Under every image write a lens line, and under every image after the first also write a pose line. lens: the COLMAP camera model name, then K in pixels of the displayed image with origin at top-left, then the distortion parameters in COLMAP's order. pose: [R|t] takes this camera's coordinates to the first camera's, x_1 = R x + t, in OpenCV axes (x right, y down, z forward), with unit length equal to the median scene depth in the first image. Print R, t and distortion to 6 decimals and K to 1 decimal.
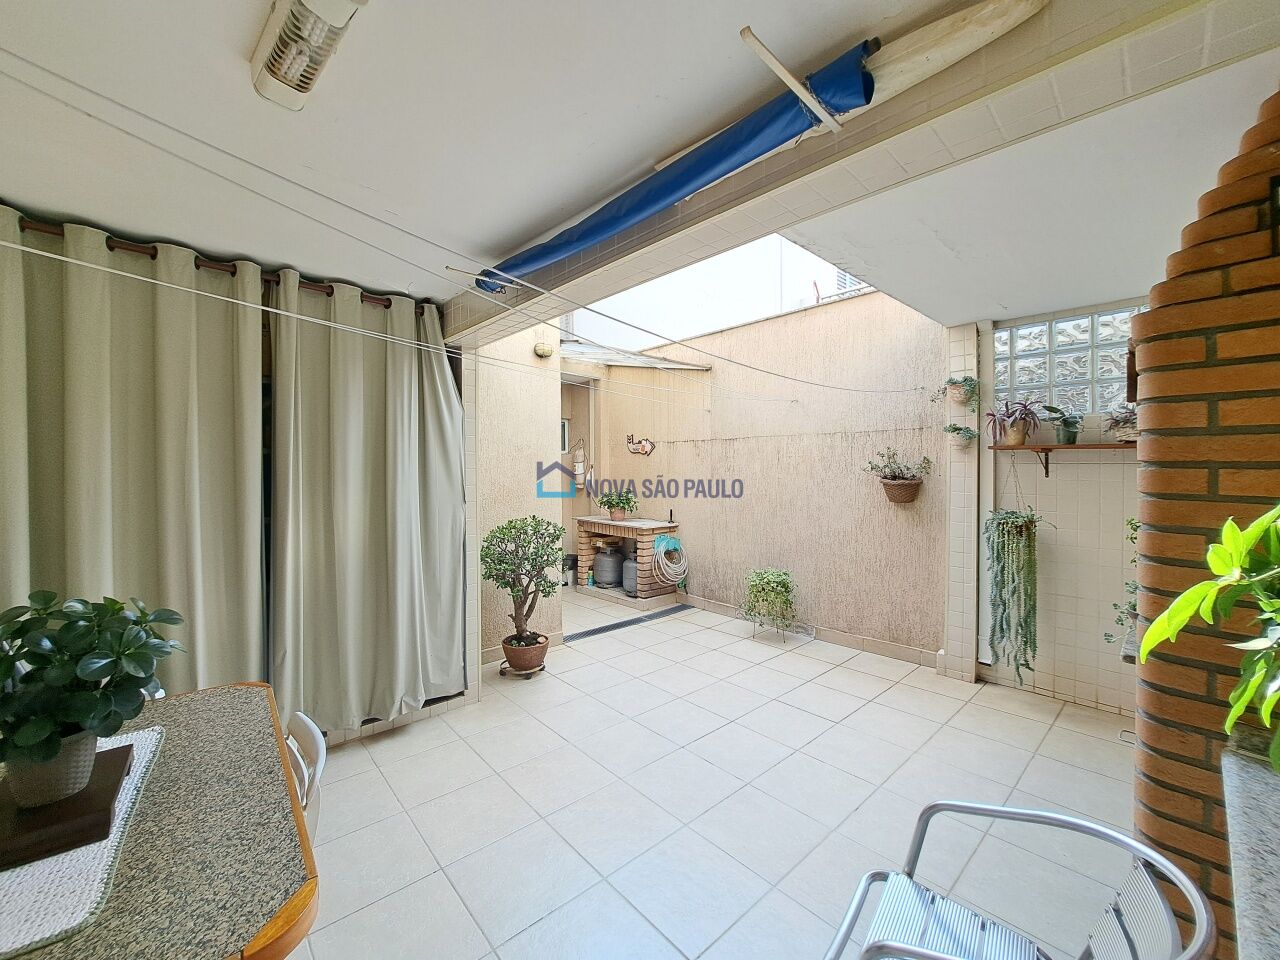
lens RADIAL K [[506.5, 0, 658.0], [0, 506.5, 474.1], [0, 0, 1]] dist [-0.020822, 0.001548]
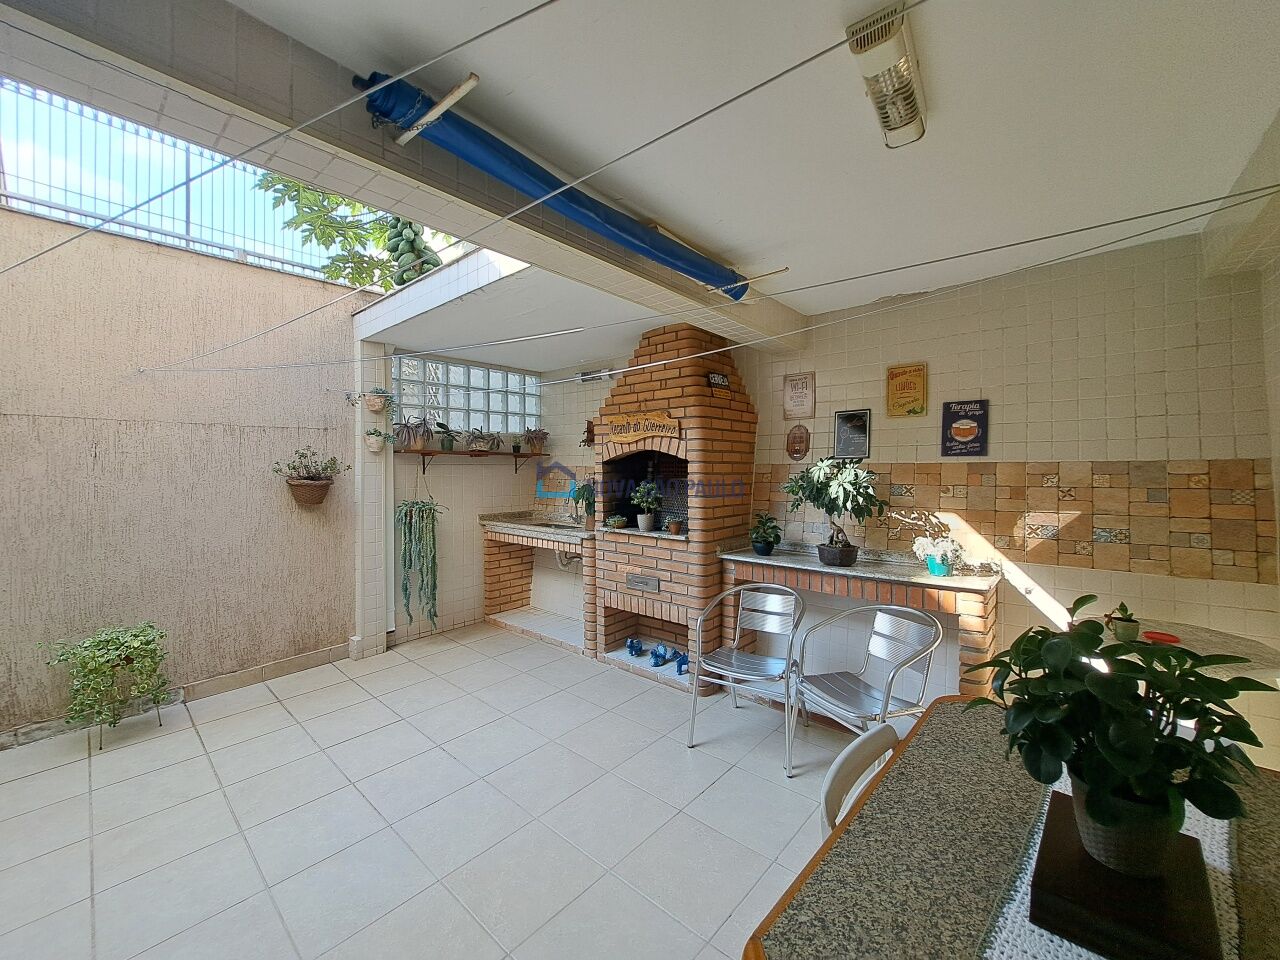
lens RADIAL K [[506.5, 0, 637.4], [0, 506.5, 473.9], [0, 0, 1]] dist [-0.020822, 0.001548]
pose [[-0.097047, -0.013263, 0.995191, -0.536725], [0.018769, 0.999709, 0.015154, -0.004272], [-0.995103, 0.020149, -0.096770, 0.474848]]
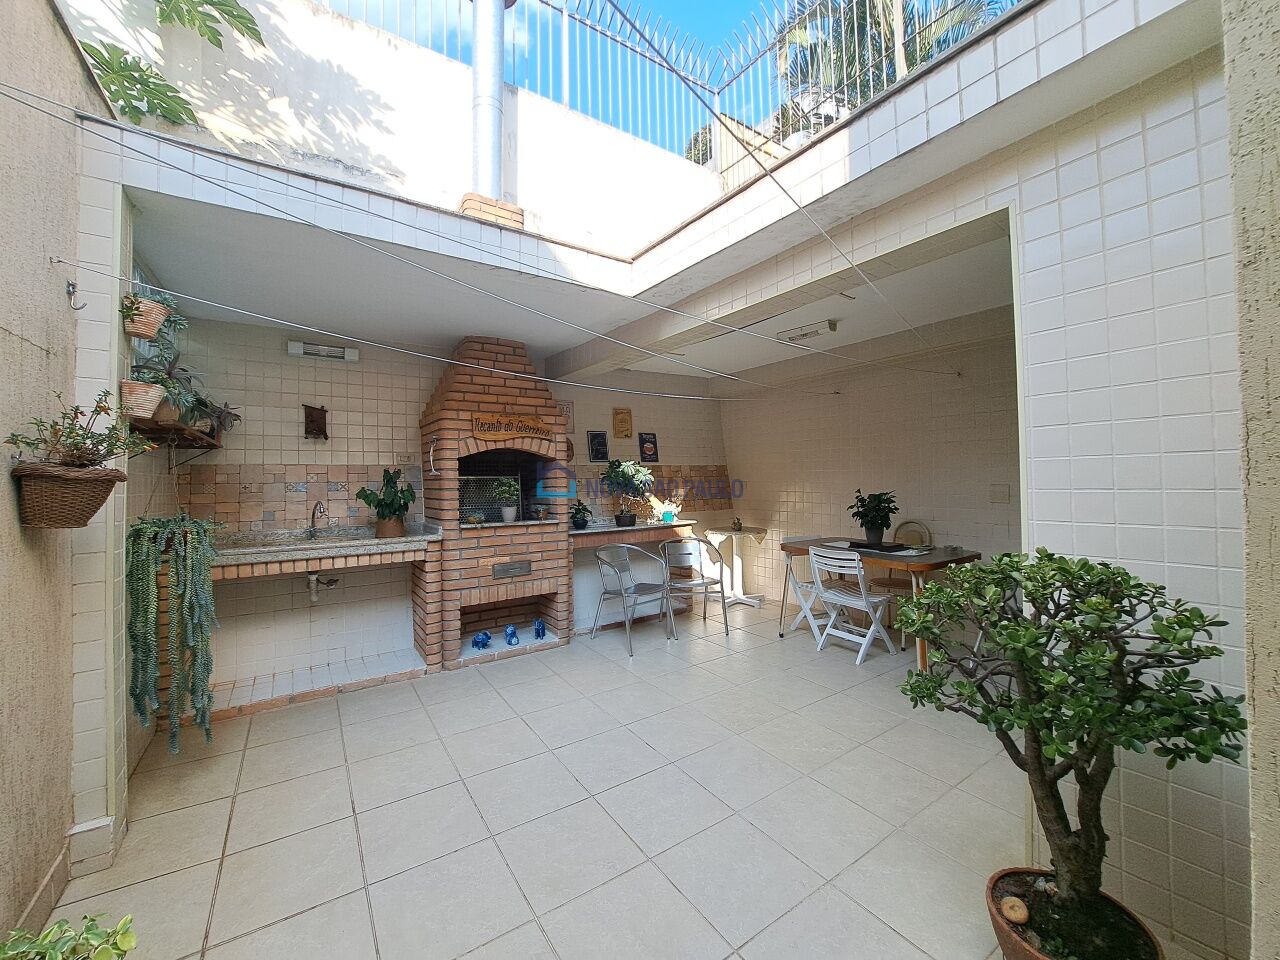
lens RADIAL K [[506.5, 0, 636.1], [0, 506.5, 470.9], [0, 0, 1]] dist [-0.020822, 0.001548]
pose [[-0.987754, 0.018912, 0.154868, -0.026865], [0.018228, 0.999817, -0.005835, 0.022581], [-0.154950, -0.002941, -0.987918, 1.337545]]
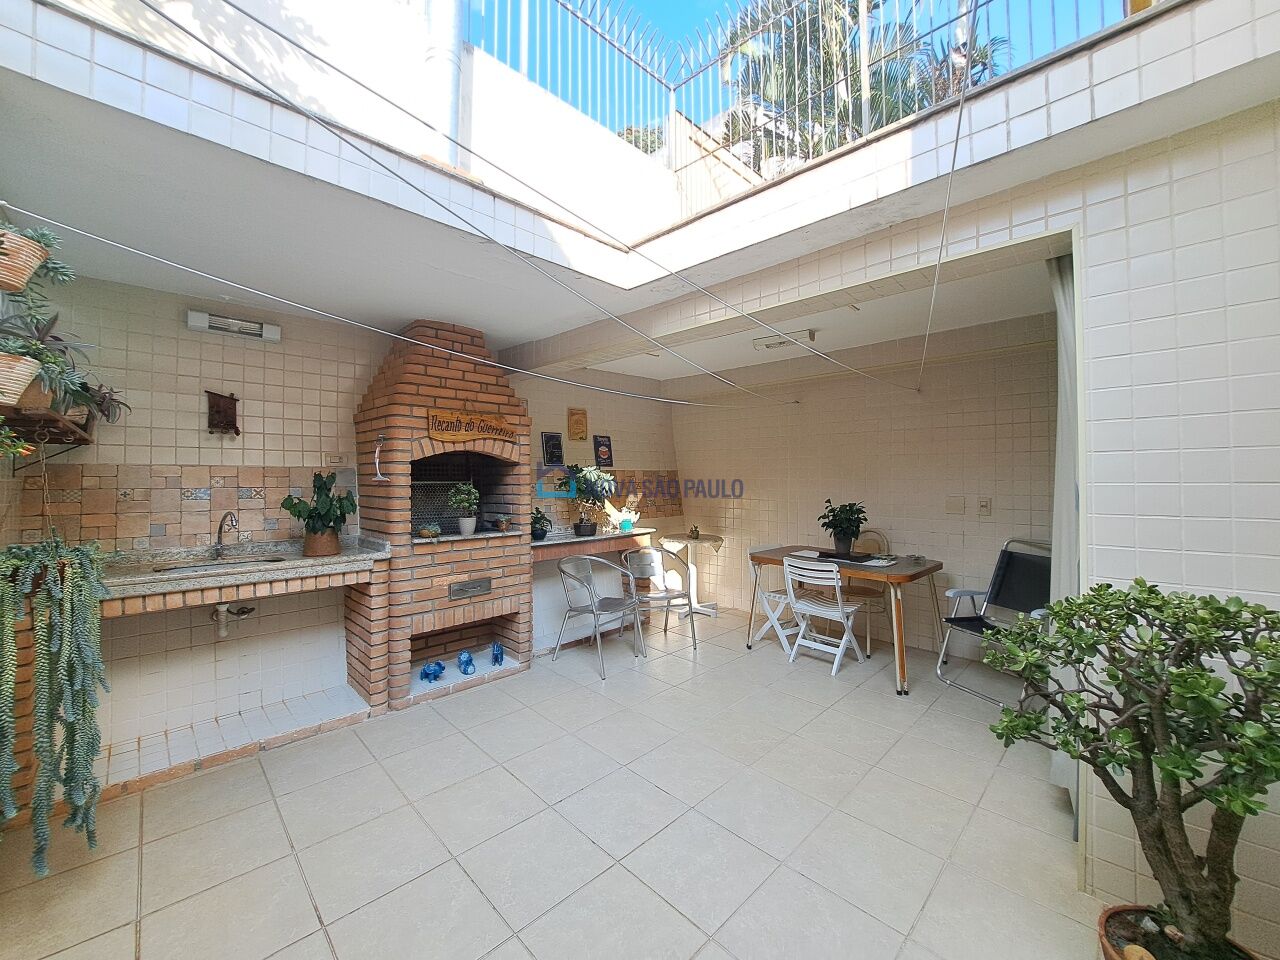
lens RADIAL K [[506.5, 0, 635.9], [0, 506.5, 470.8], [0, 0, 1]] dist [-0.020822, 0.001548]
pose [[-0.999494, 0.002040, -0.031732, 0.114882], [0.002109, 0.999995, -0.002135, 0.004364], [0.031727, -0.002201, -0.999494, 1.274020]]
